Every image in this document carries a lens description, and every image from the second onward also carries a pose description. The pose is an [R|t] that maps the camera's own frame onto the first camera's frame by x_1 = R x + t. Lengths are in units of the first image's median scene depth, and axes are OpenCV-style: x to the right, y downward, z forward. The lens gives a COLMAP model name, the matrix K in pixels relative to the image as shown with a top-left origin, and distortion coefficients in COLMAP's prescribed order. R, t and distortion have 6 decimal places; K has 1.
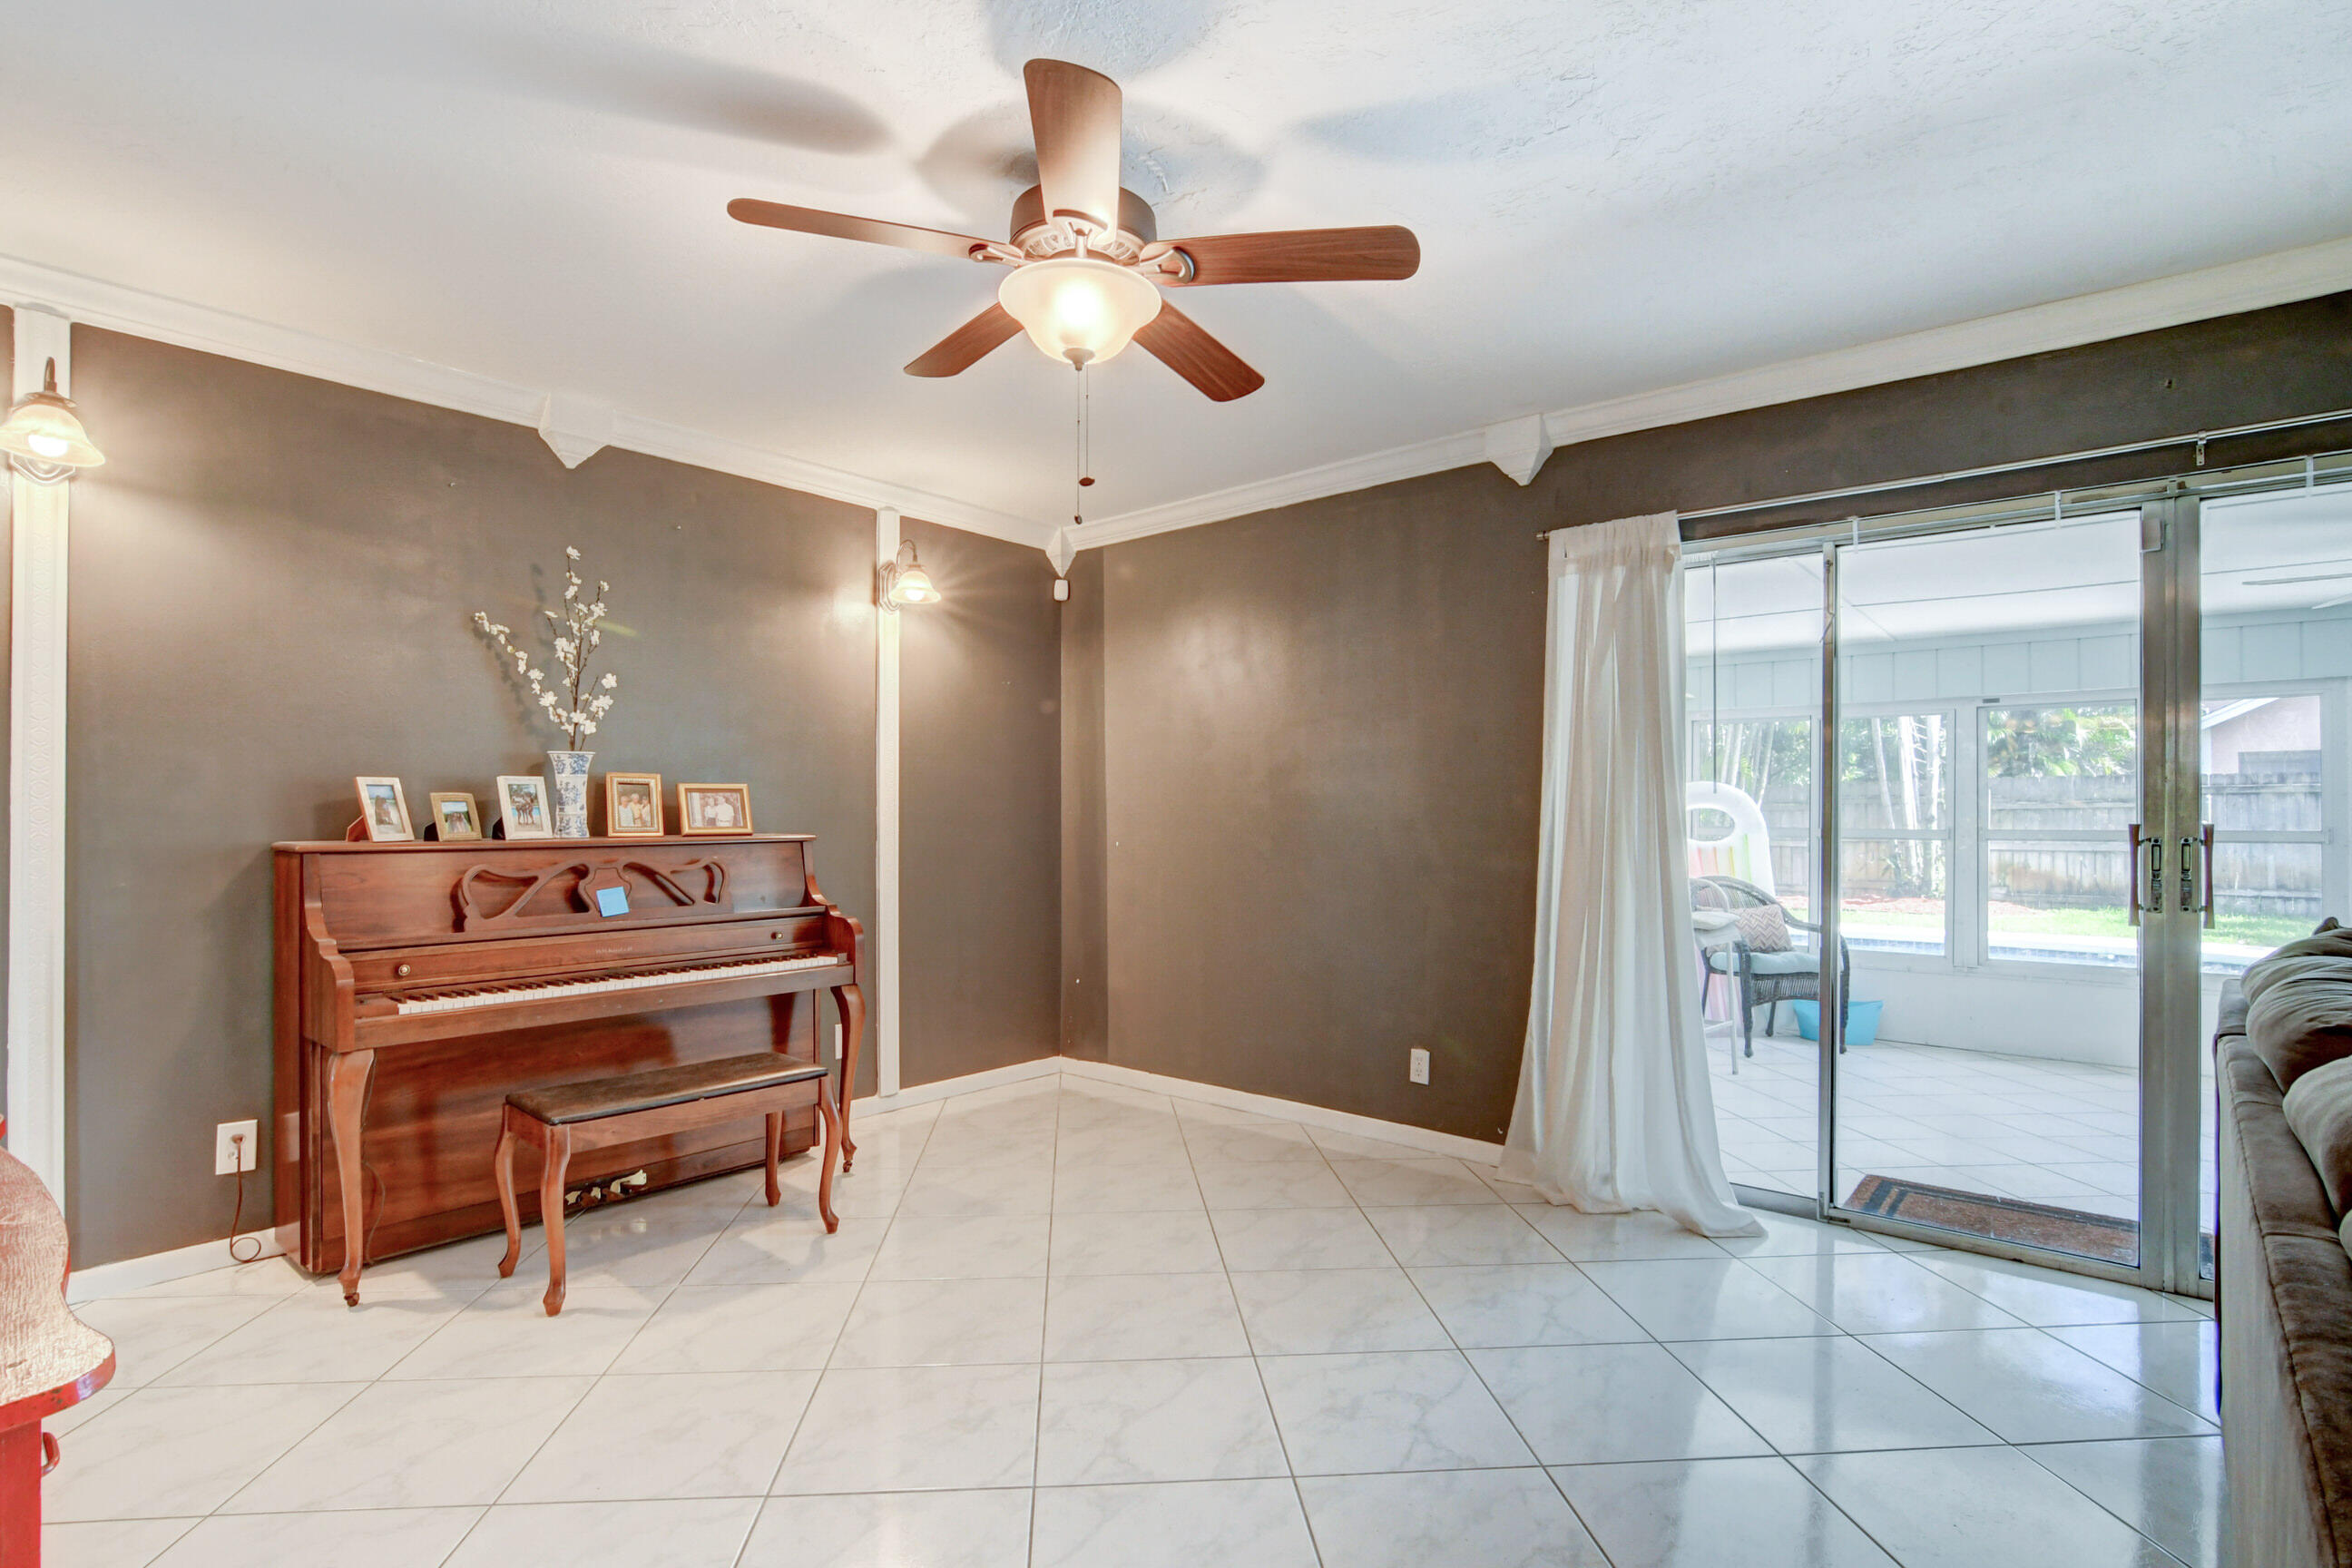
lens RADIAL K [[1150.4, 0, 1182.3], [0, 1150.4, 803.6], [0, 0, 1]] dist [-0.032880, 0.008818]
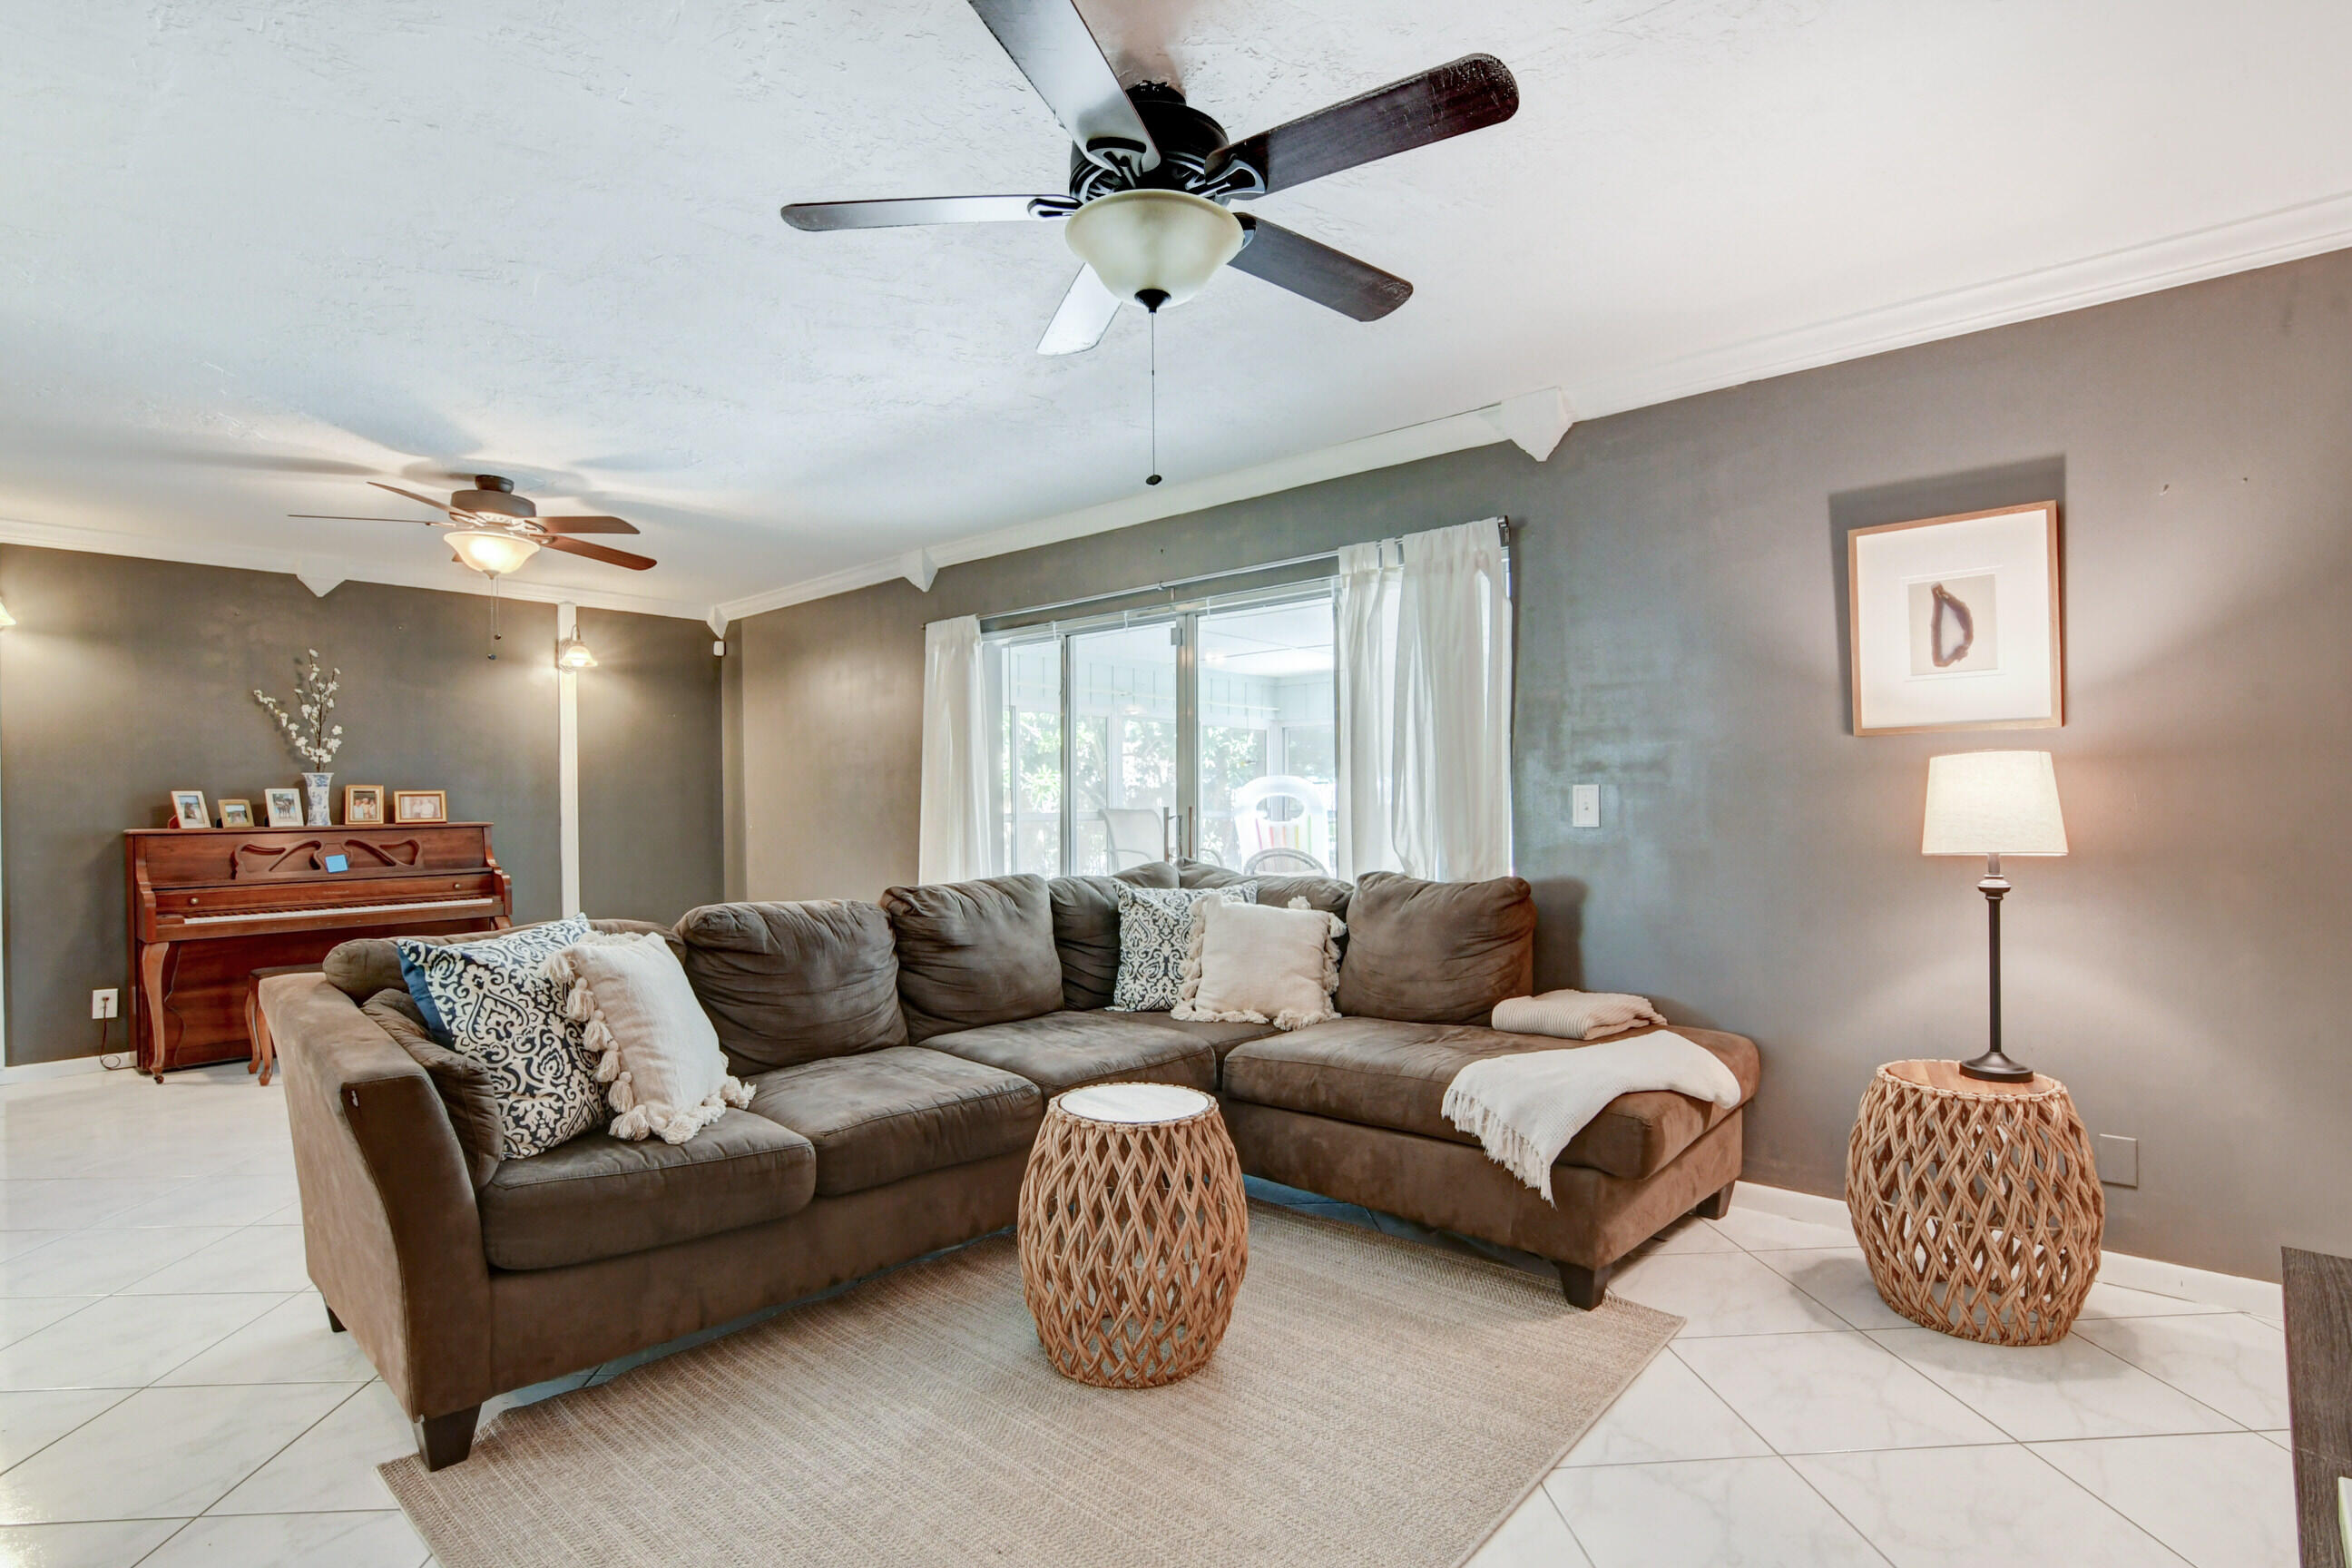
lens RADIAL K [[1164.2, 0, 1164.4], [0, 1164.2, 796.5], [0, 0, 1]] dist [-0.009901, 0.001794]
pose [[0.999020, -0.011514, -0.042727, 0.758124], [0.011752, 0.999917, 0.005321, -0.006619], [0.042662, -0.005818, 0.999073, -0.618160]]
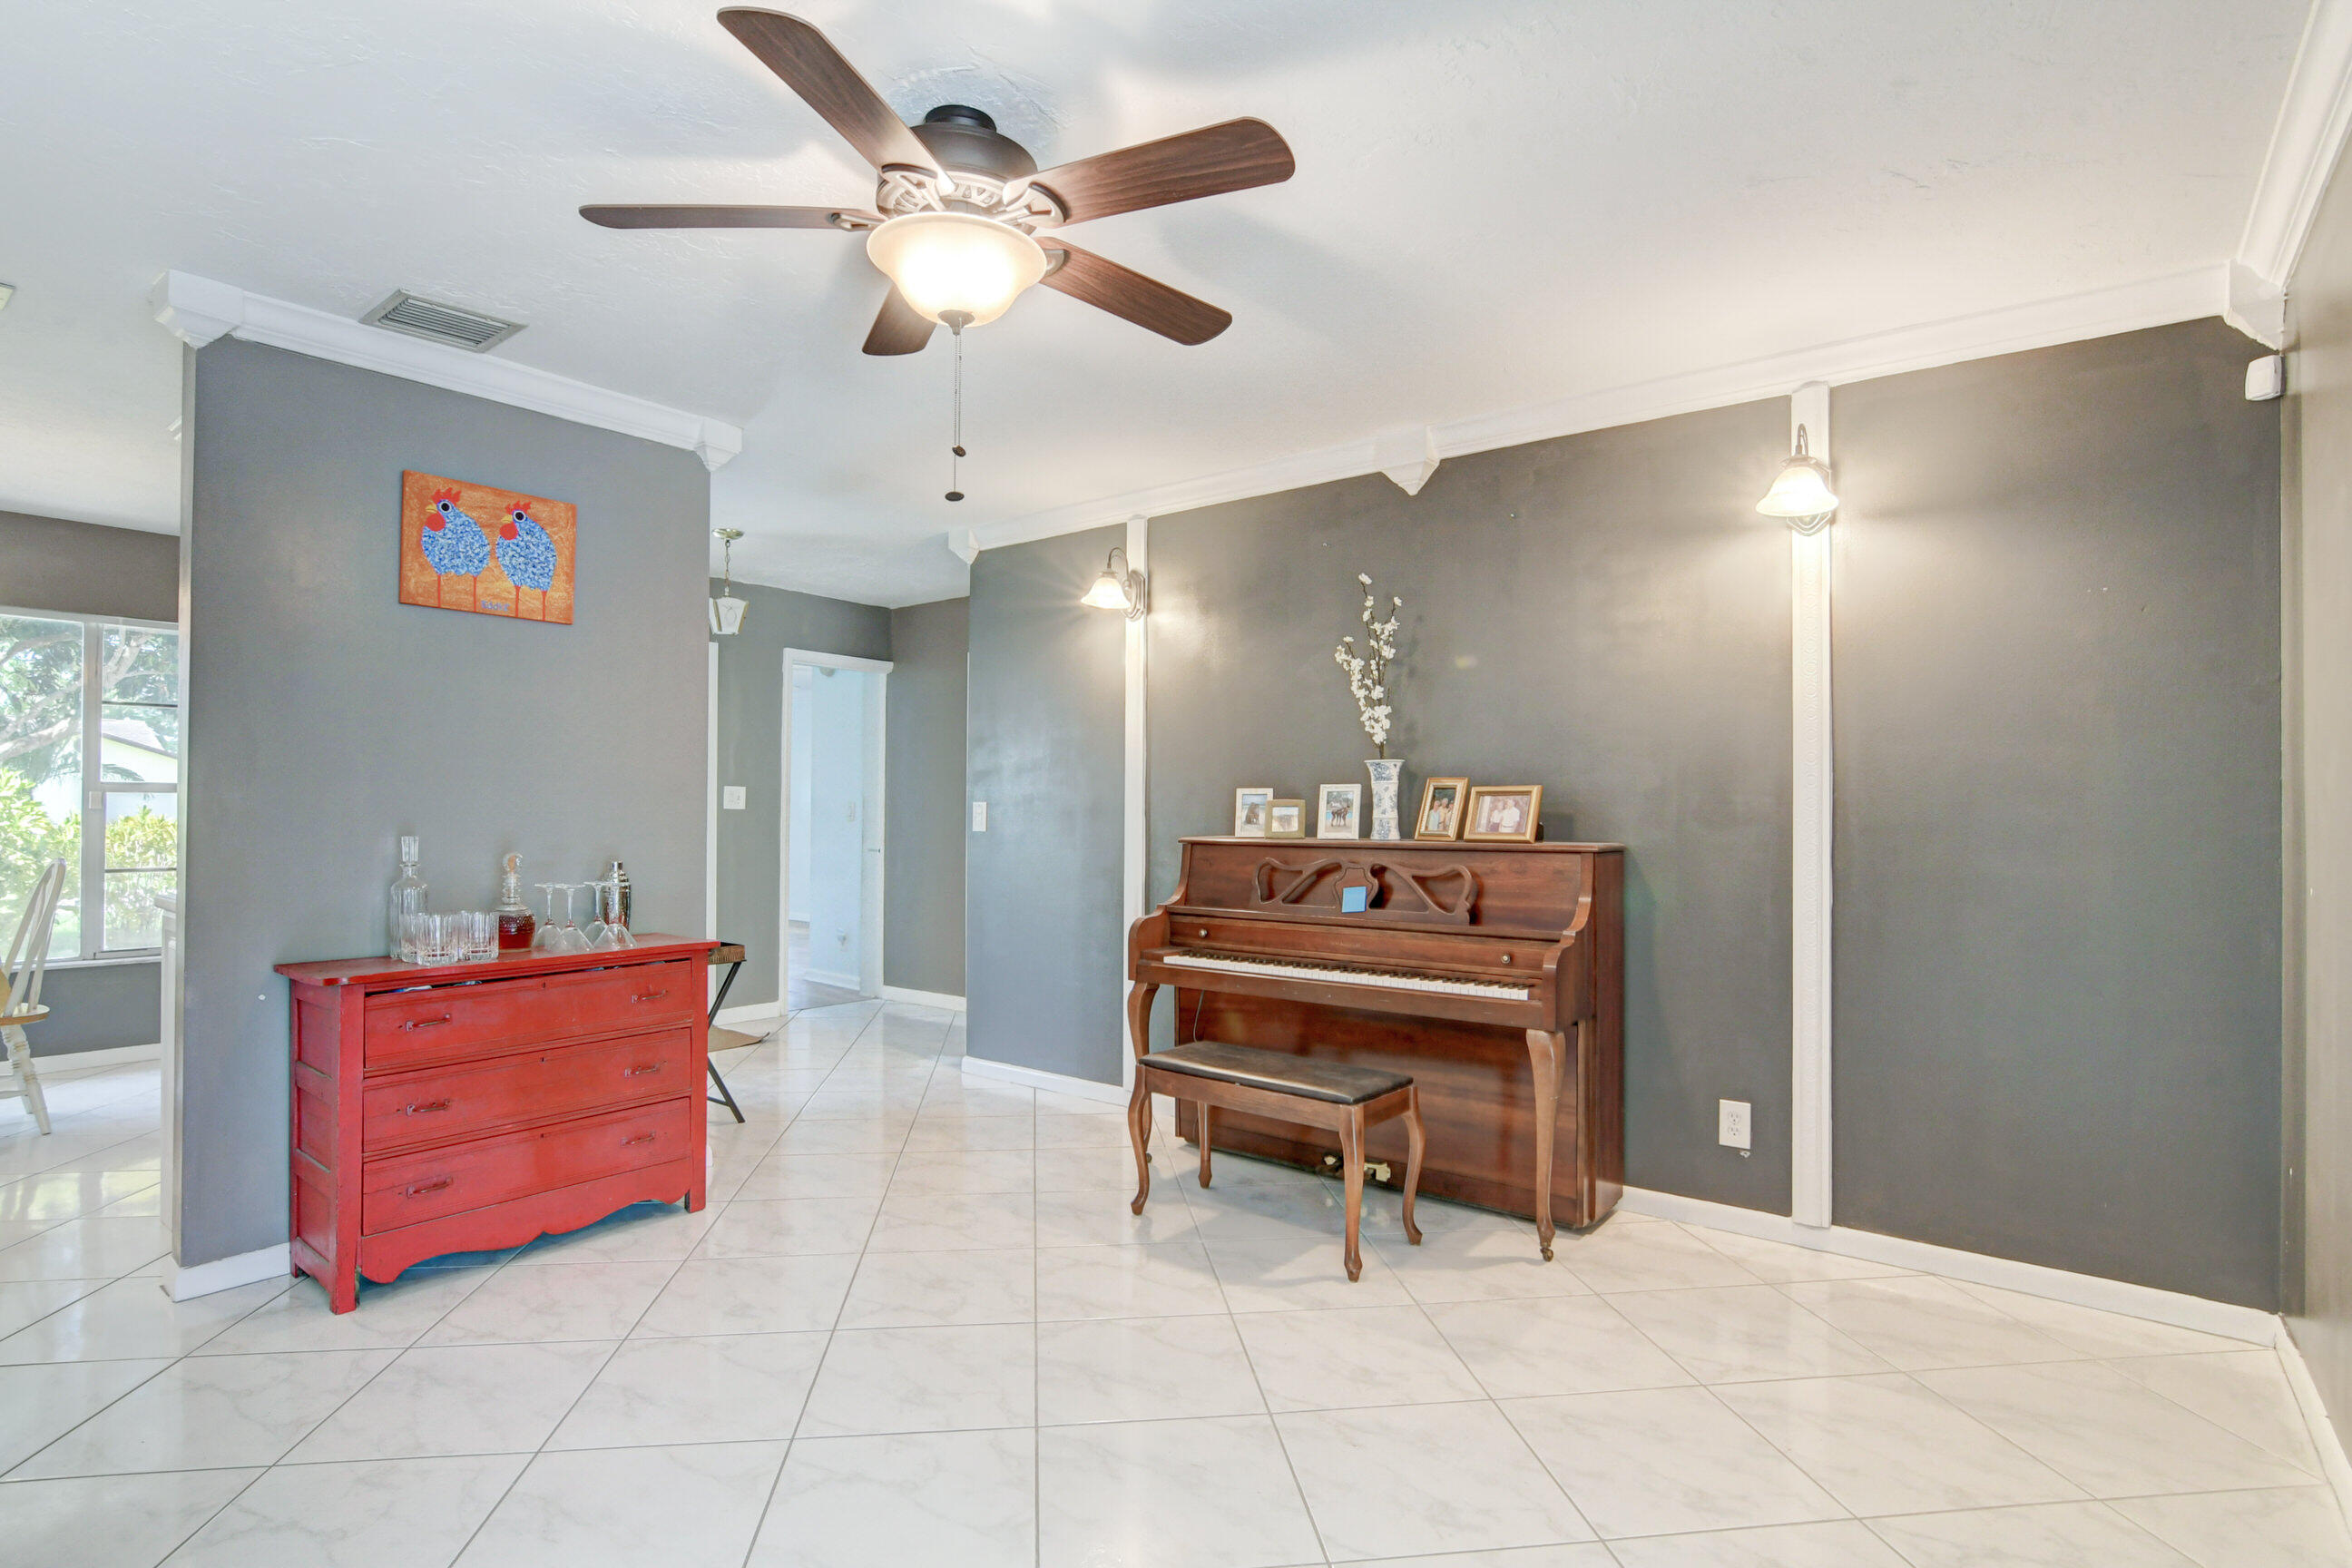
lens RADIAL K [[1150.4, 0, 1157.9], [0, 1150.4, 803.4], [0, 0, 1]] dist [-0.032880, 0.008818]
pose [[0.027332, -0.010820, -0.999568, 0.555118], [0.000128, 0.999941, -0.010820, 0.007217], [0.999626, 0.000168, 0.027332, 0.763434]]
